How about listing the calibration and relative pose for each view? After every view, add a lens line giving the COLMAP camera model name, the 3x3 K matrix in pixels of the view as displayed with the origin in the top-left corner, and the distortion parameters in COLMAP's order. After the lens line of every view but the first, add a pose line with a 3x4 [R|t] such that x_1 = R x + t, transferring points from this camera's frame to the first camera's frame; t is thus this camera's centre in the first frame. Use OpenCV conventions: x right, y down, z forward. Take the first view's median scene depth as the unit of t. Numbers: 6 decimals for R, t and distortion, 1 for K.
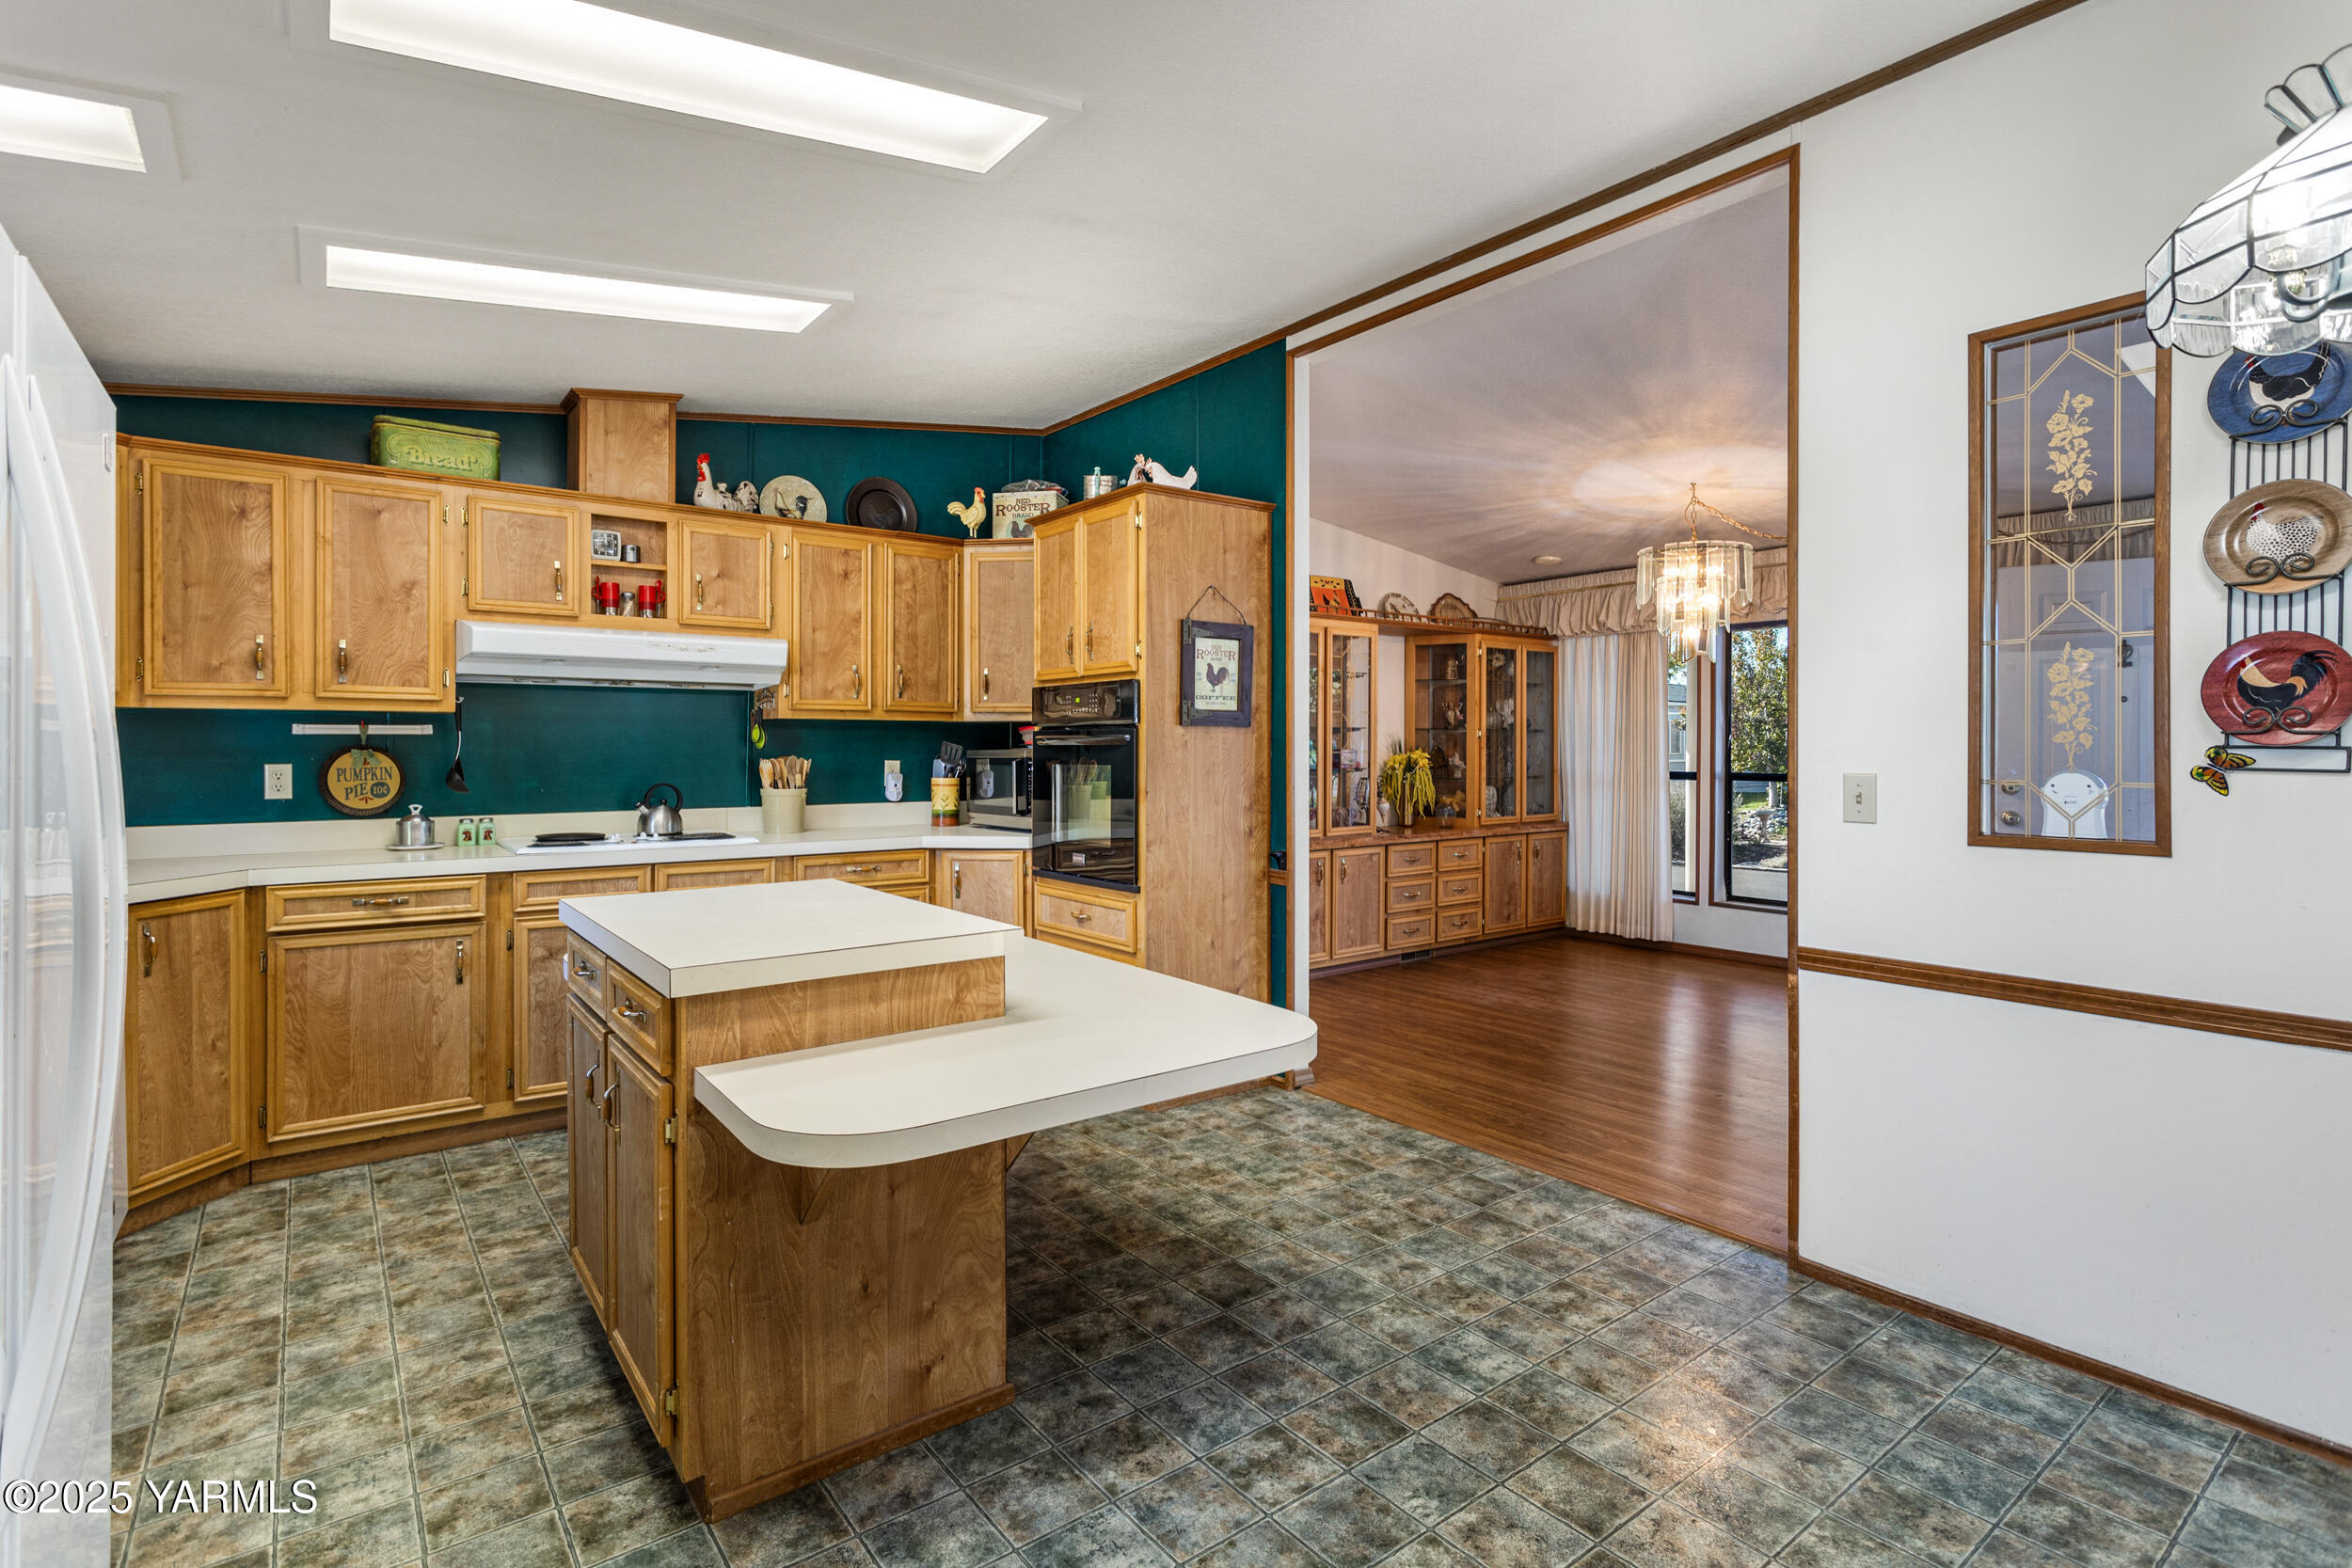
lens RADIAL K [[1134.1, 0, 1171.9], [0, 1134.1, 772.8], [0, 0, 1]] dist [0.000202, 0.000701]
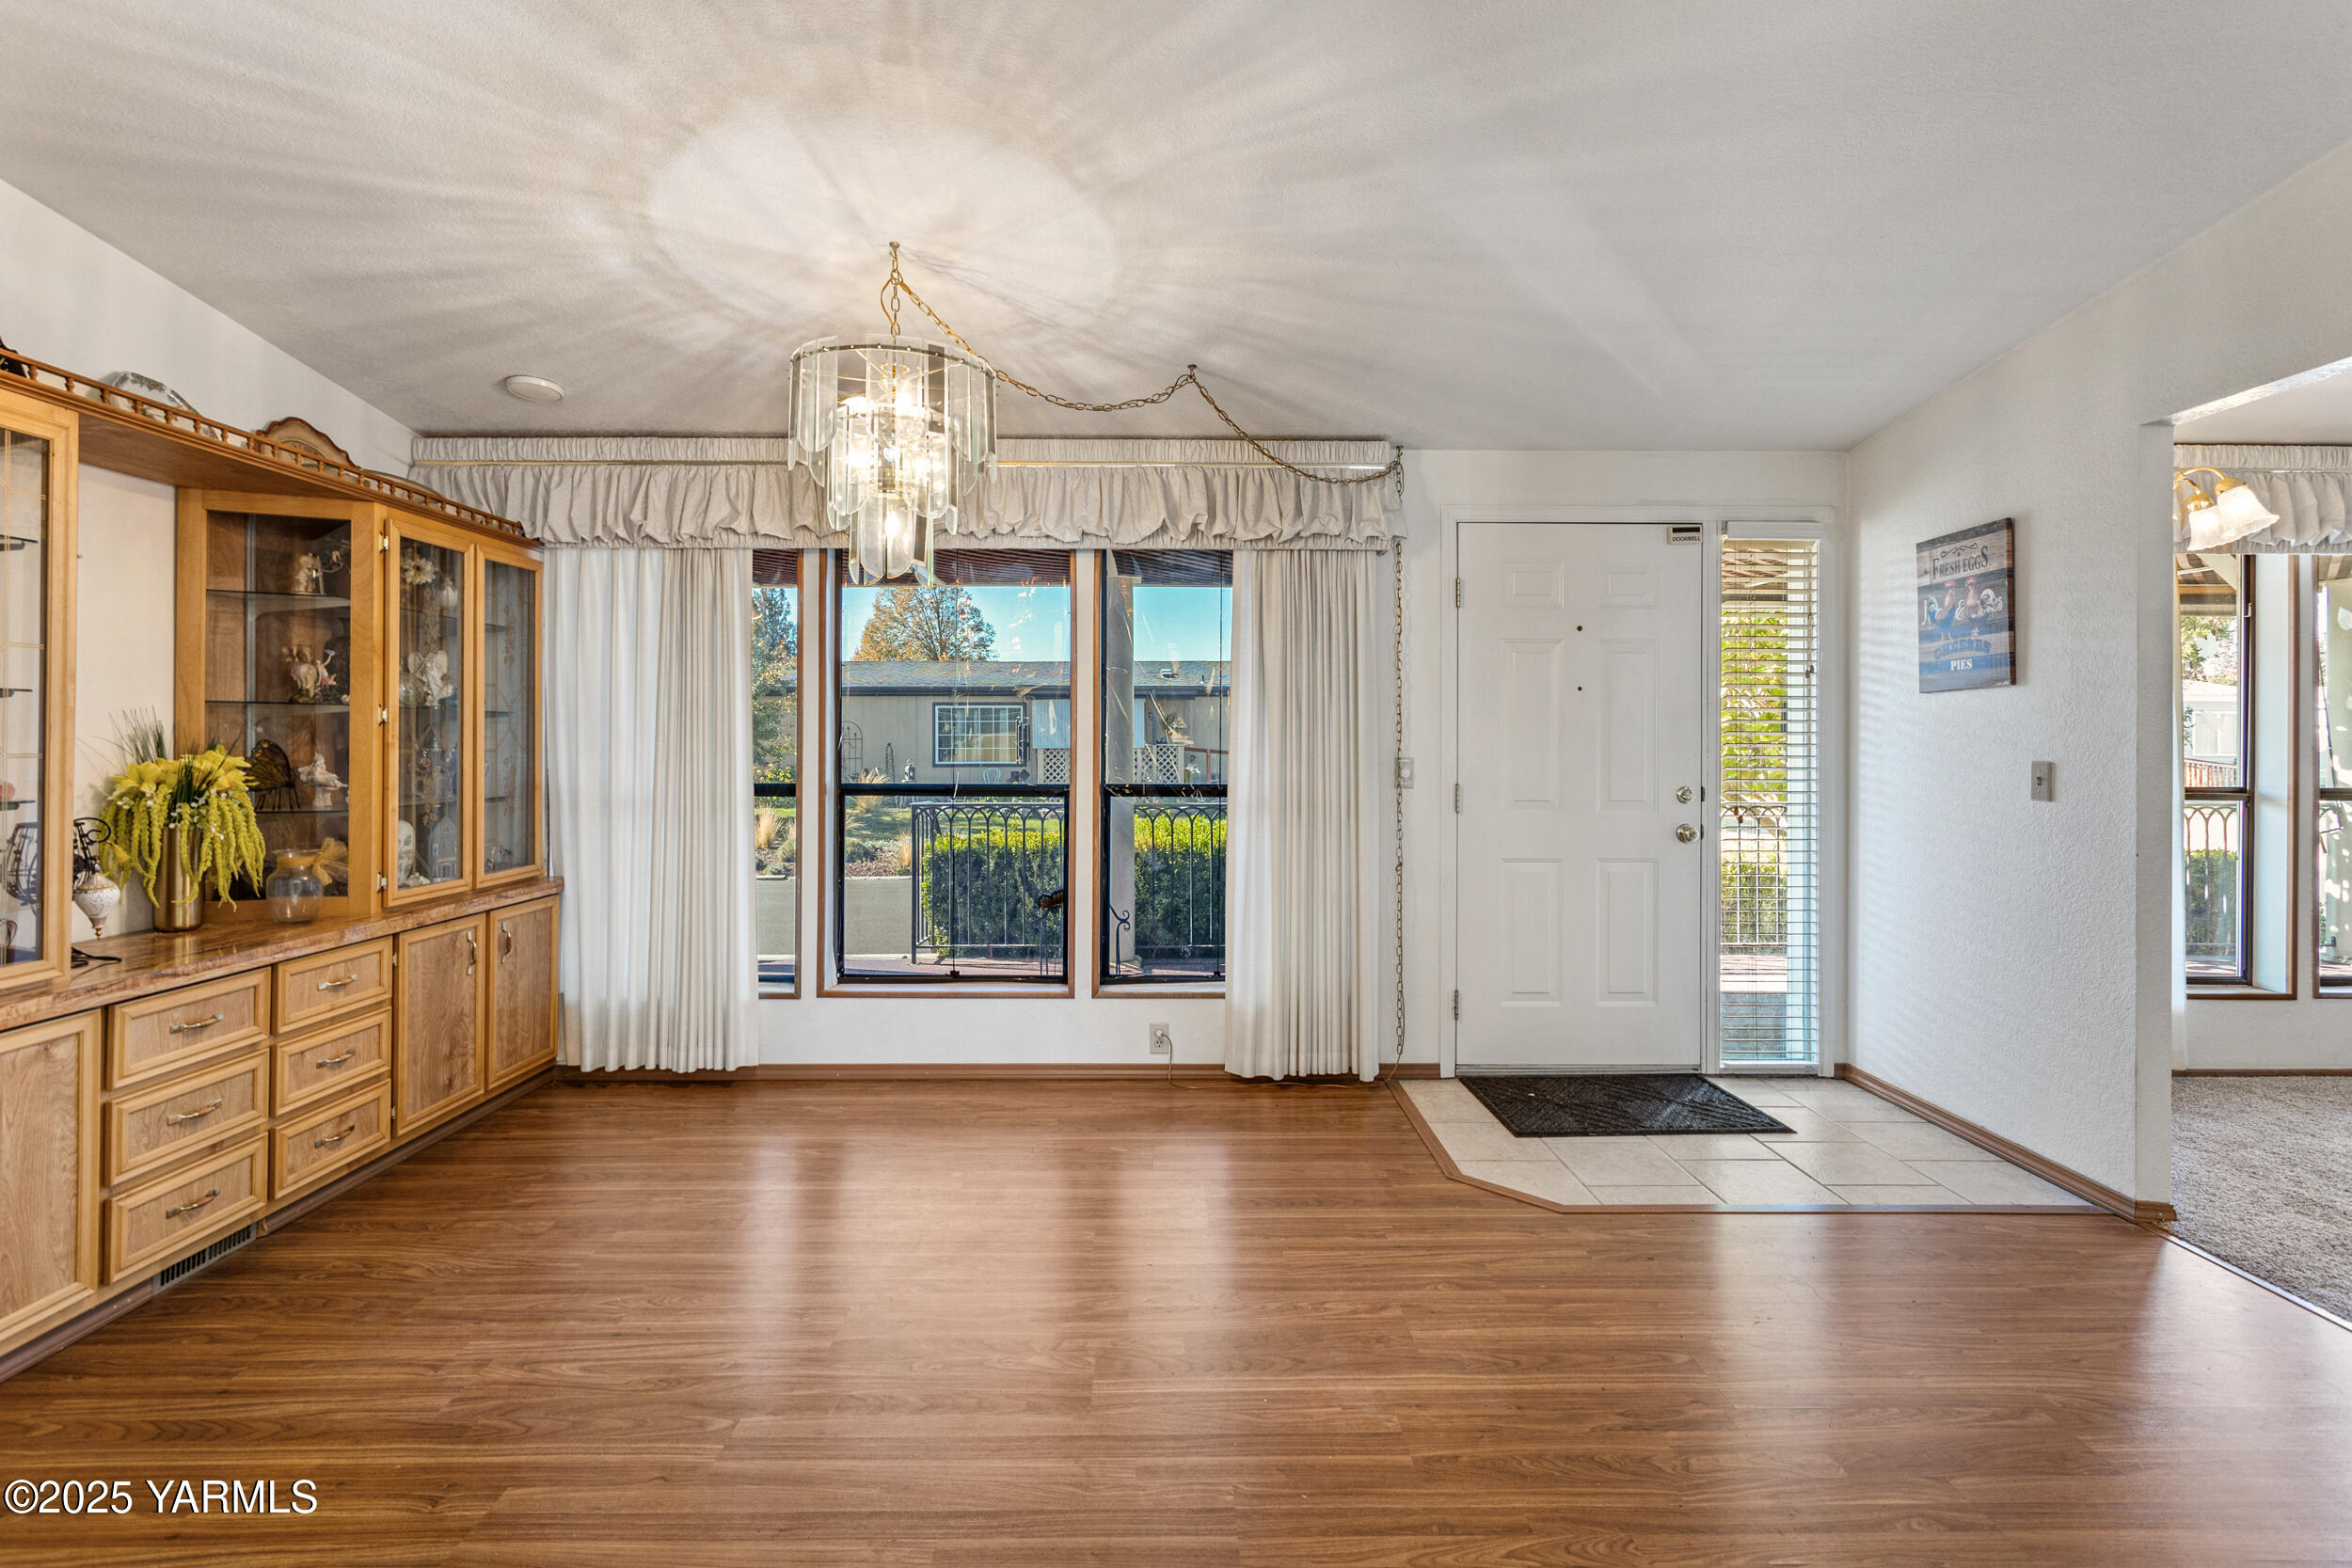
lens RADIAL K [[1113.7, 0, 1181.6], [0, 1113.7, 744.6], [0, 0, 1]] dist [0.001031, 0.000163]
pose [[0.594990, 0.002797, 0.803728, 0.160987], [0.012710, 0.999836, -0.012889, -0.020024], [-0.803632, 0.017885, 0.594857, 0.766042]]
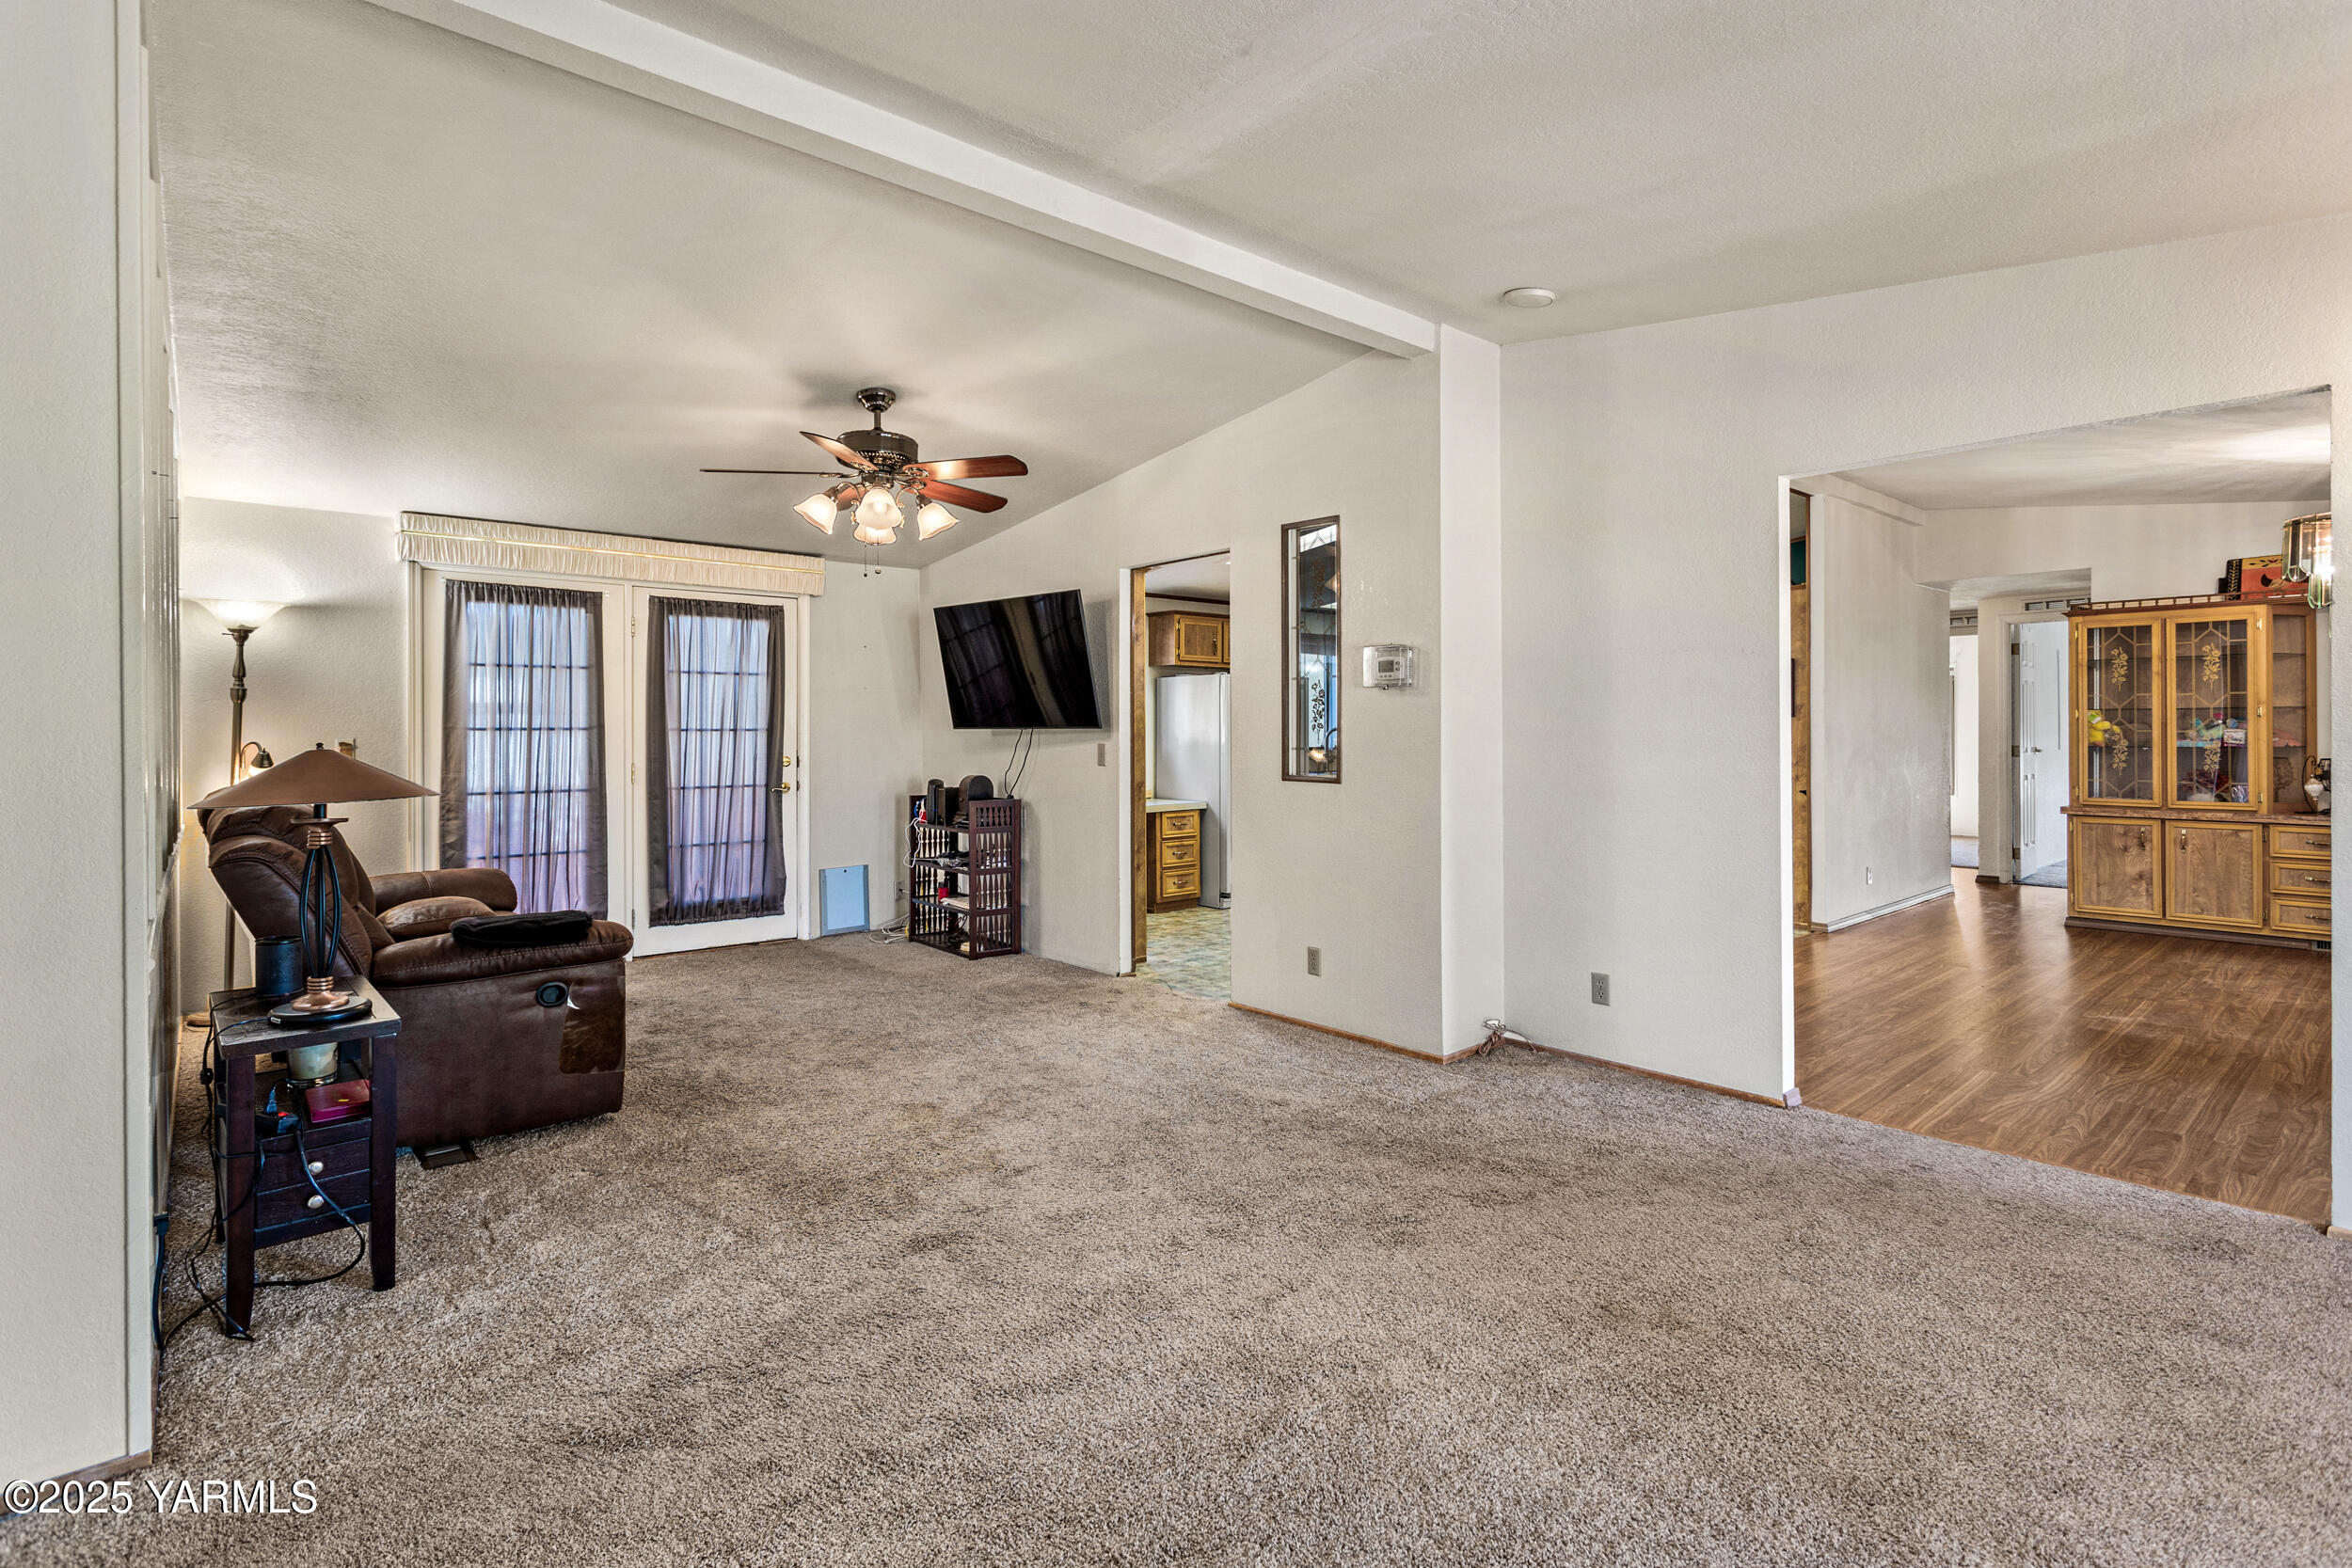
lens RADIAL K [[1096.5, 0, 1181.4], [0, 1096.5, 726.0], [0, 0, 1]] dist [-0.000102, 0.000028]
pose [[0.063184, -0.003266, -0.997997, 1.693365], [-0.017443, 0.999838, -0.004376, -0.003211], [0.997849, 0.017684, 0.063116, -0.033819]]
